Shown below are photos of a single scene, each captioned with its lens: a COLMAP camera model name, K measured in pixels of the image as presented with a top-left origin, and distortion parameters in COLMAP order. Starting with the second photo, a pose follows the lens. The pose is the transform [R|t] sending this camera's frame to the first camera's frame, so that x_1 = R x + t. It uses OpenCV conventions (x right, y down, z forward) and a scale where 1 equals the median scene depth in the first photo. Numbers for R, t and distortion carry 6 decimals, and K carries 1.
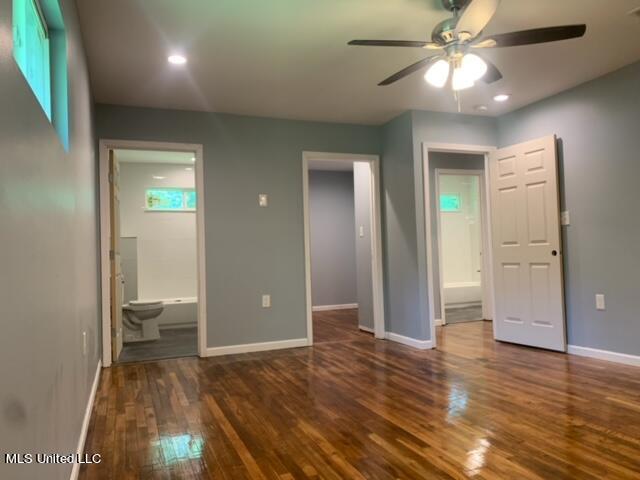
lens RADIAL K [[493.2, 0, 316.4], [0, 493.2, 242.9], [0, 0, 1]] dist [0.087756, -0.159485]
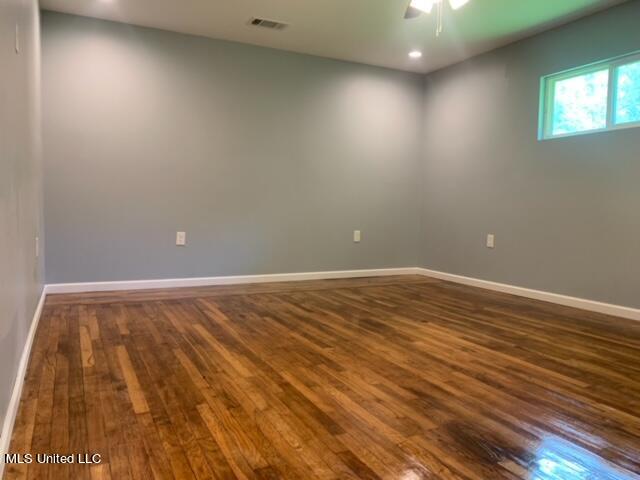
lens RADIAL K [[493.2, 0, 316.4], [0, 493.2, 242.9], [0, 0, 1]] dist [0.087756, -0.159485]
pose [[-0.996099, 0.022130, -0.085421, 0.571812], [0.017960, 0.998623, 0.049282, 0.078356], [0.086394, 0.047555, -0.995125, 1.834830]]
